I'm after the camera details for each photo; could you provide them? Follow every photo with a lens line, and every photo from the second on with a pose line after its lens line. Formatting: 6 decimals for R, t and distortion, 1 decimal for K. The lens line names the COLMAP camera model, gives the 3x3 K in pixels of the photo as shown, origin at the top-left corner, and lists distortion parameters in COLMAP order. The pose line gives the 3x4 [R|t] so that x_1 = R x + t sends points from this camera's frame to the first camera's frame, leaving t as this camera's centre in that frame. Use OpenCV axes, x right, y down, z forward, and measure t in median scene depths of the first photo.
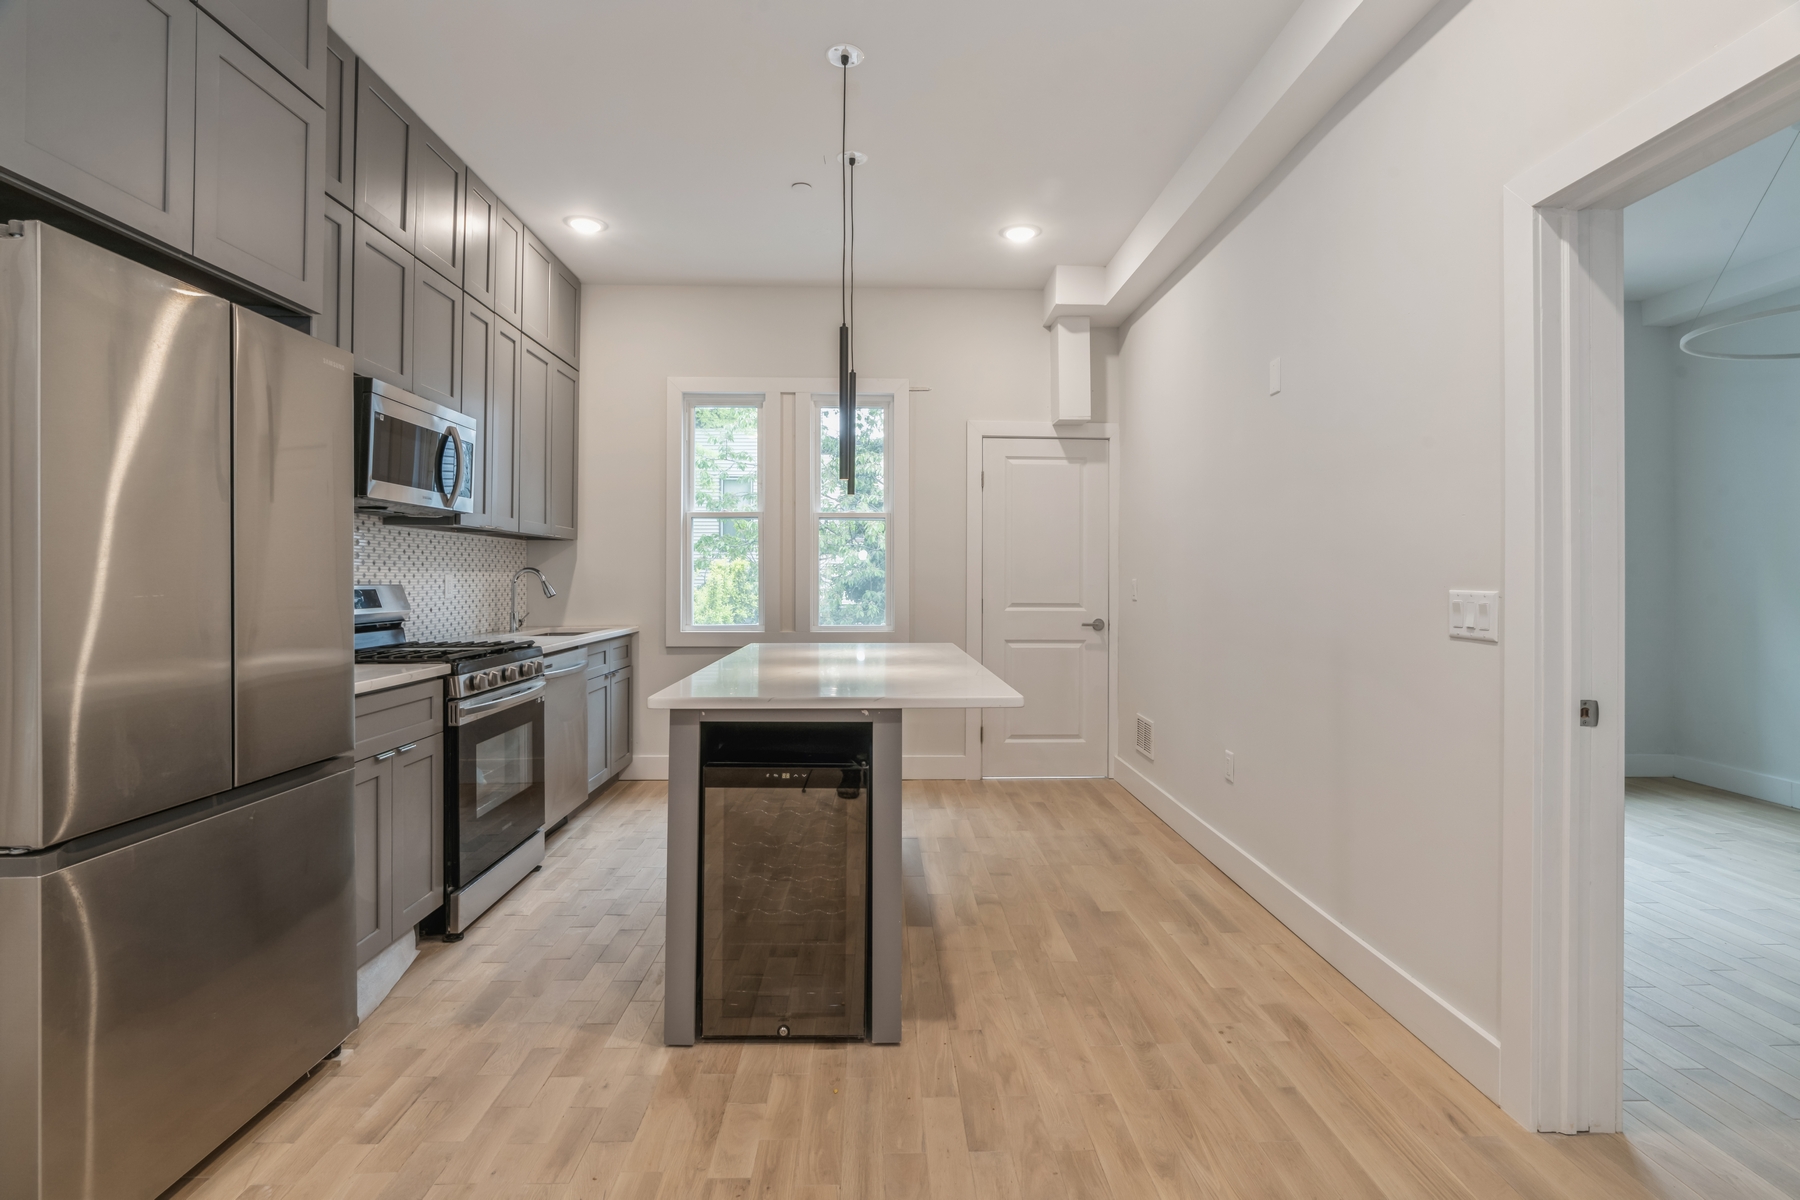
lens RADIAL K [[855.4, 0, 897.1], [0, 855.4, 567.7], [0, 0, 1]] dist [-0.017195, 0.000332]
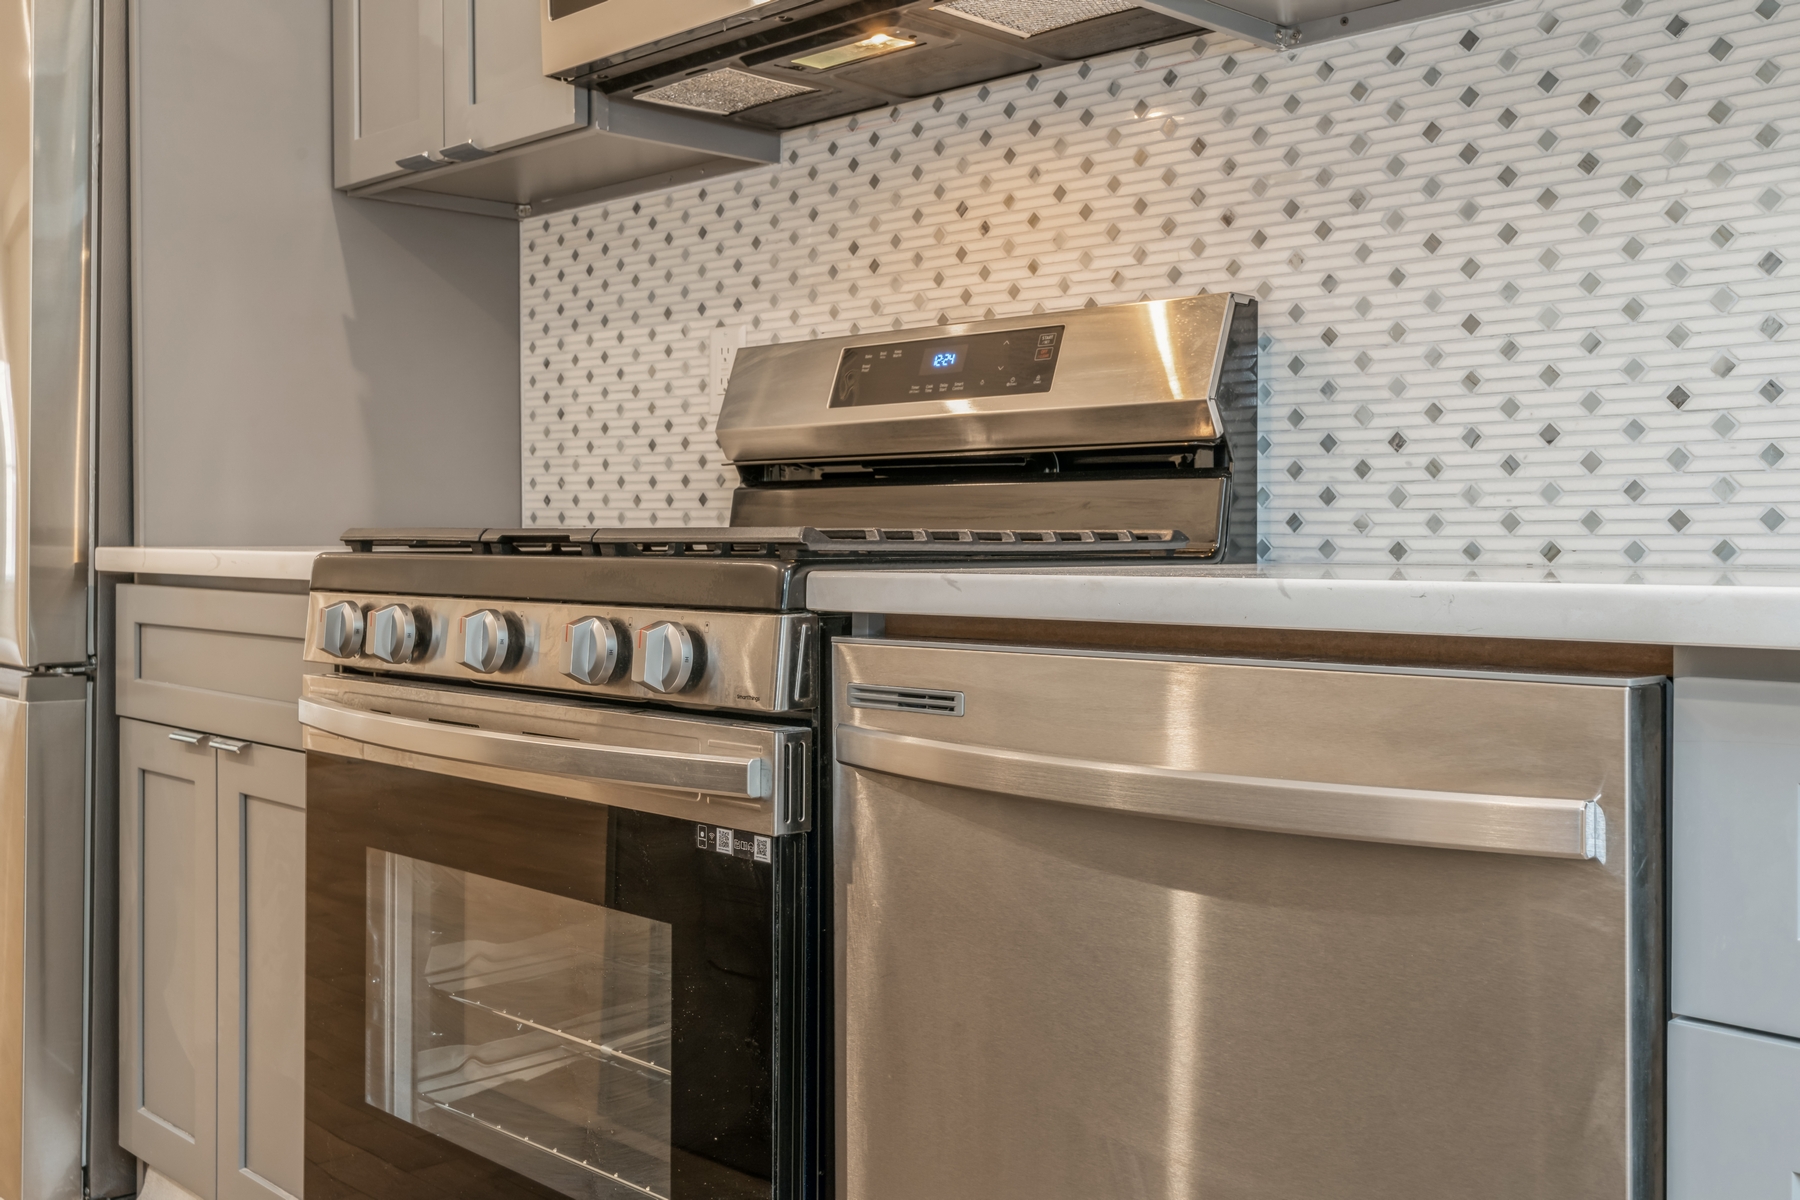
lens RADIAL K [[1769.2, 0, 904.8], [0, 1769.2, 542.9], [0, 0, 1]] dist [0.005665, 0.002011]
pose [[-0.728764, 0.006468, -0.684735, -0.160257], [0.010207, 0.999947, -0.001417, 0.079502], [0.684689, -0.008022, -0.728791, 1.153763]]
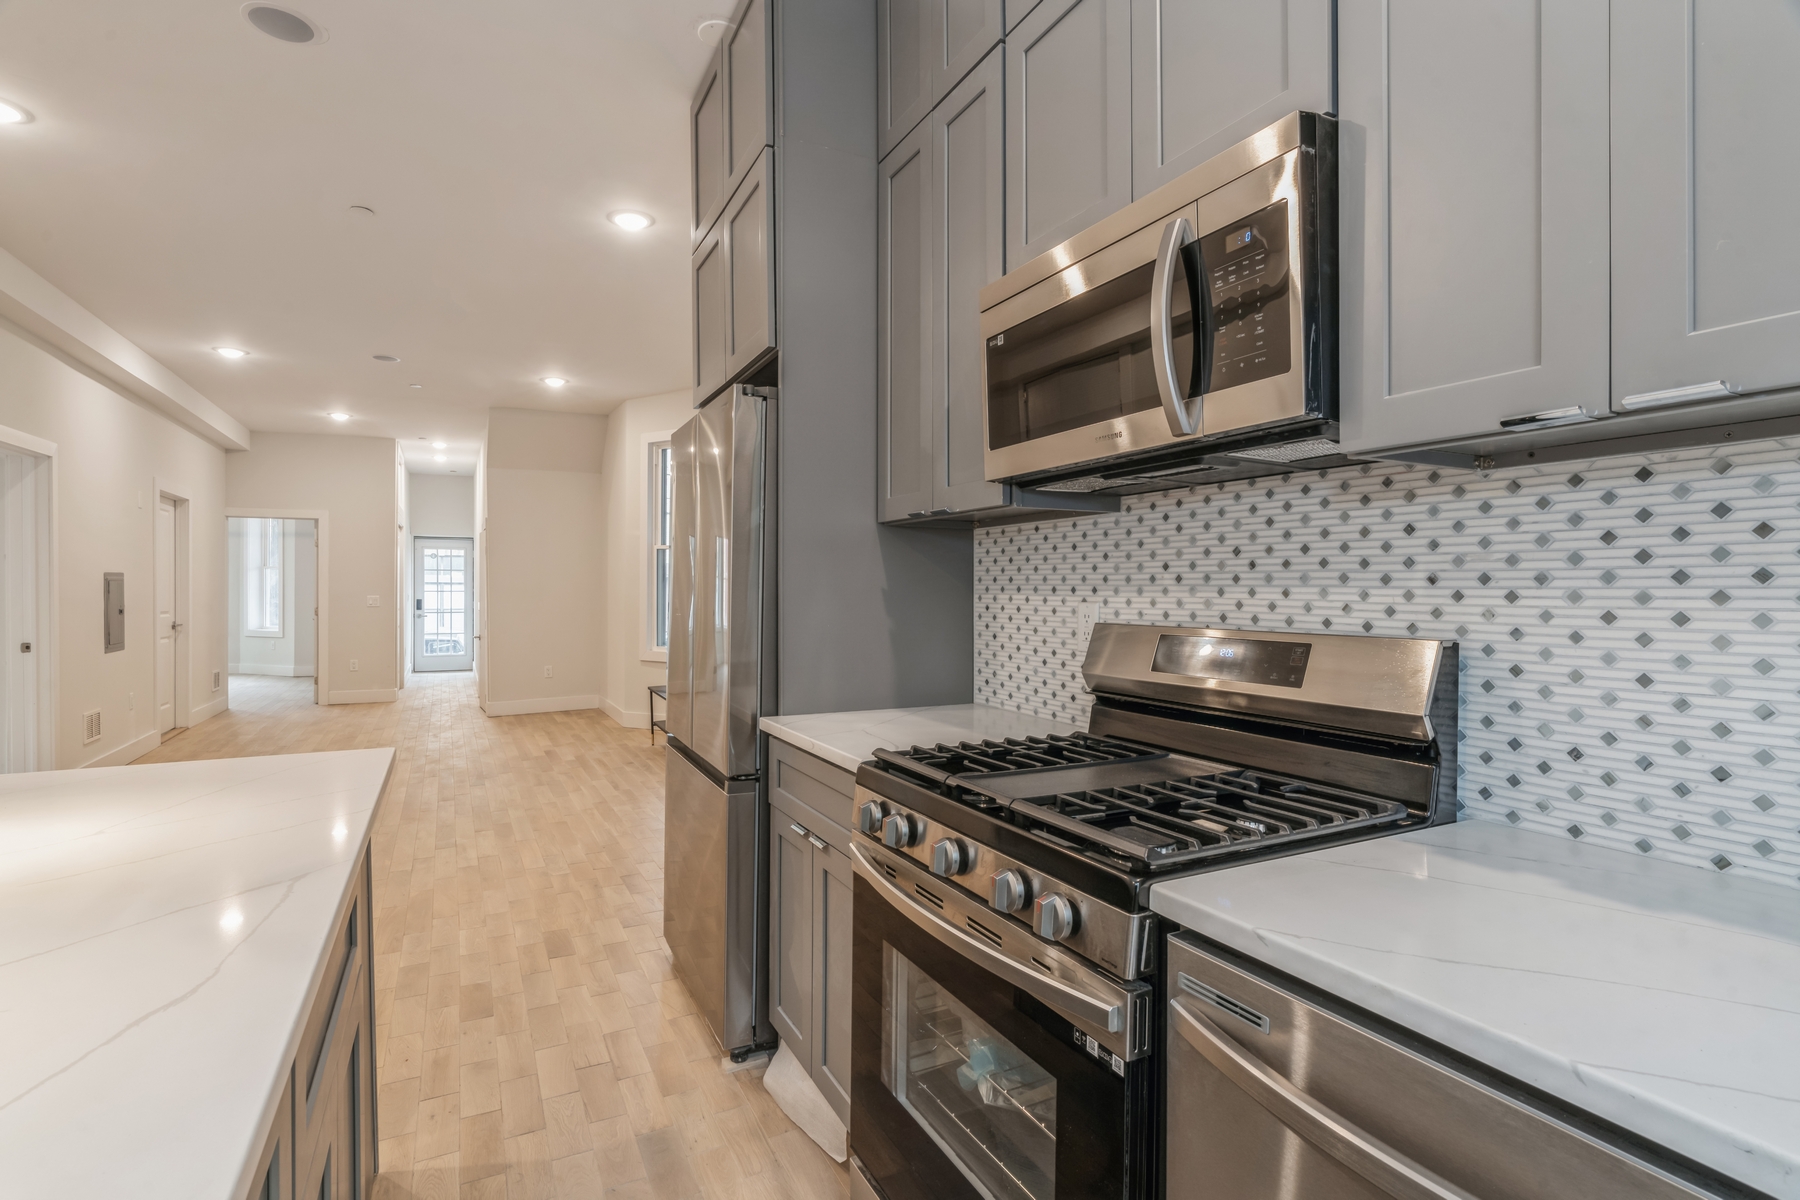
lens RADIAL K [[857.3, 0, 896.6], [0, 857.3, 595.8], [0, 0, 1]] dist [-0.023286, 0.009379]
pose [[-0.902648, -0.000727, -0.430379, -0.206451], [0.001965, 0.999981, -0.005810, 0.002920], [0.430375, -0.006090, -0.902630, 1.085376]]
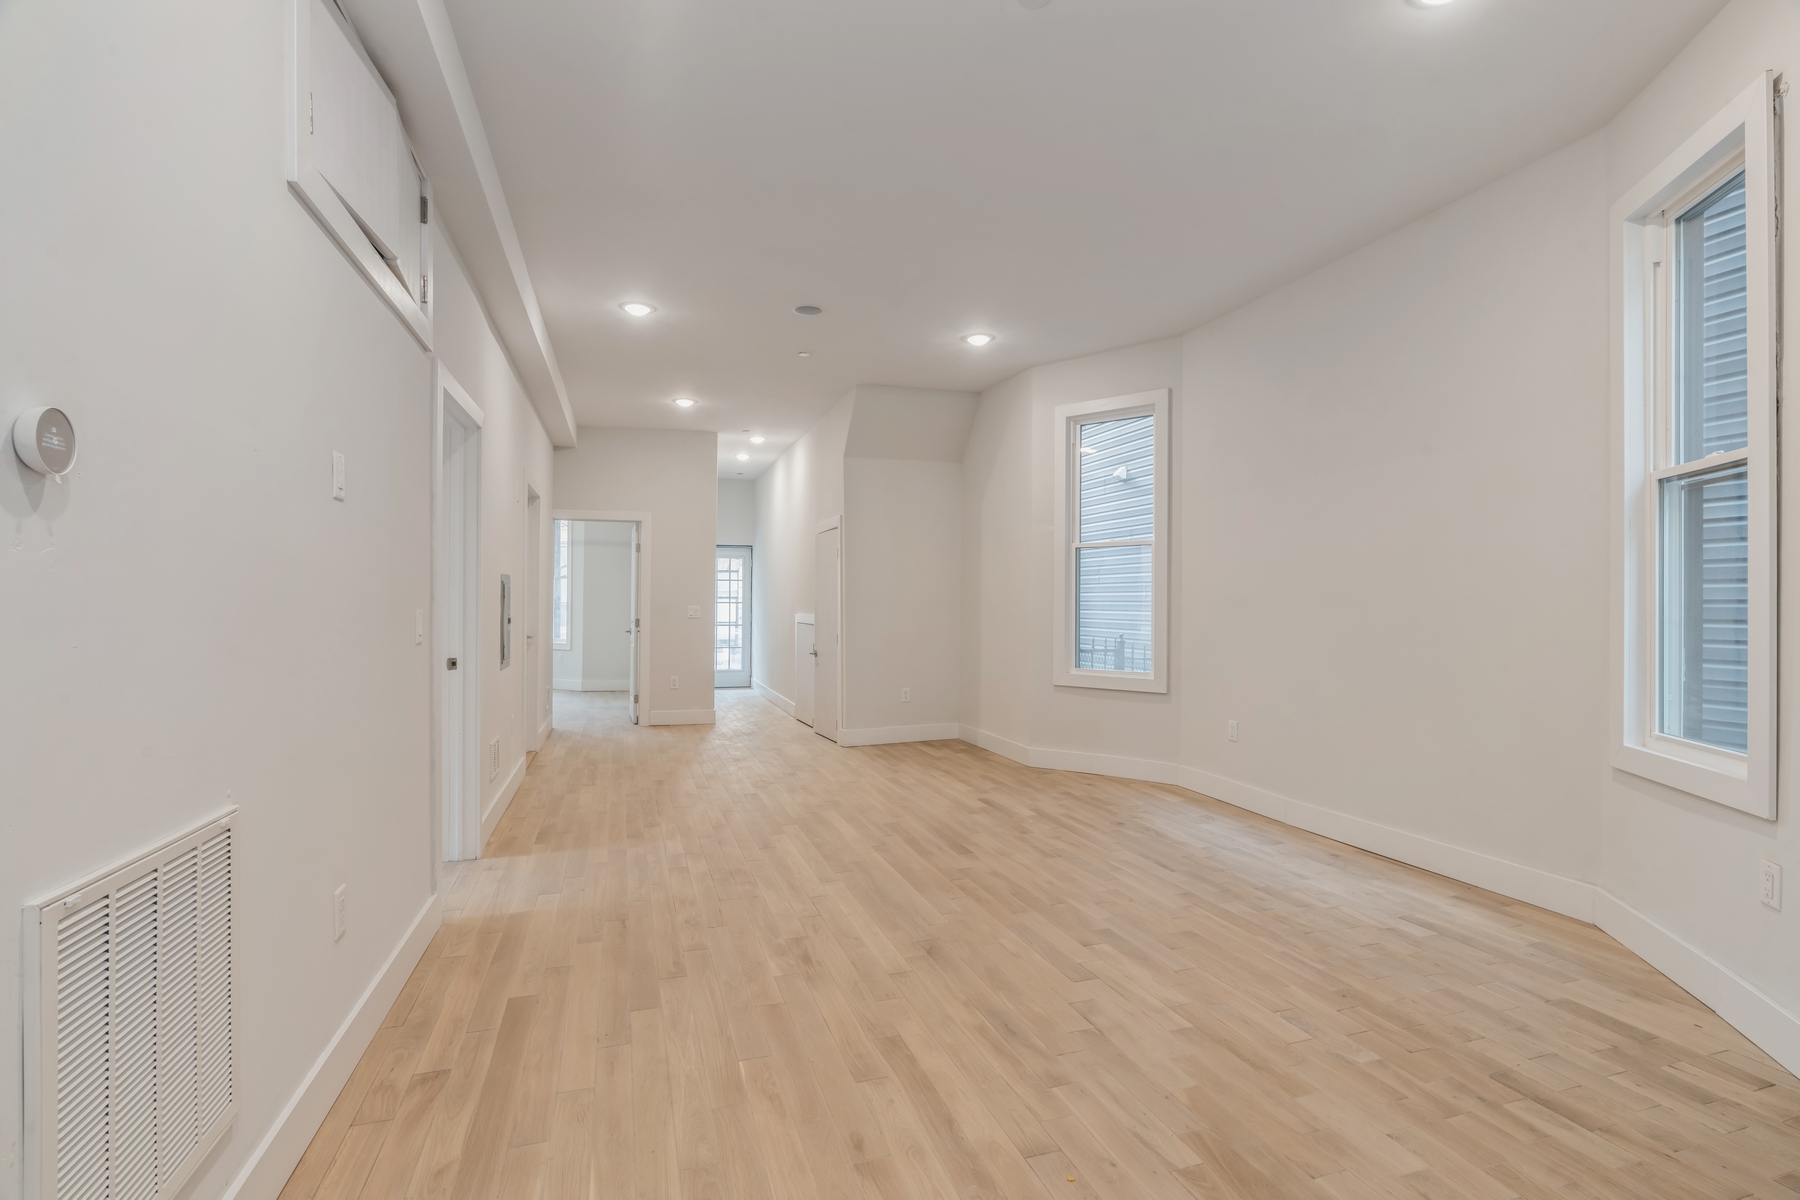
lens RADIAL K [[857.3, 0, 896.6], [0, 857.3, 595.8], [0, 0, 1]] dist [-0.023286, 0.009379]
pose [[-0.962864, -0.009619, -0.269814, 0.176994], [-0.003257, 0.999706, -0.024017, 0.011095], [0.269966, -0.022246, -0.962613, 0.537683]]
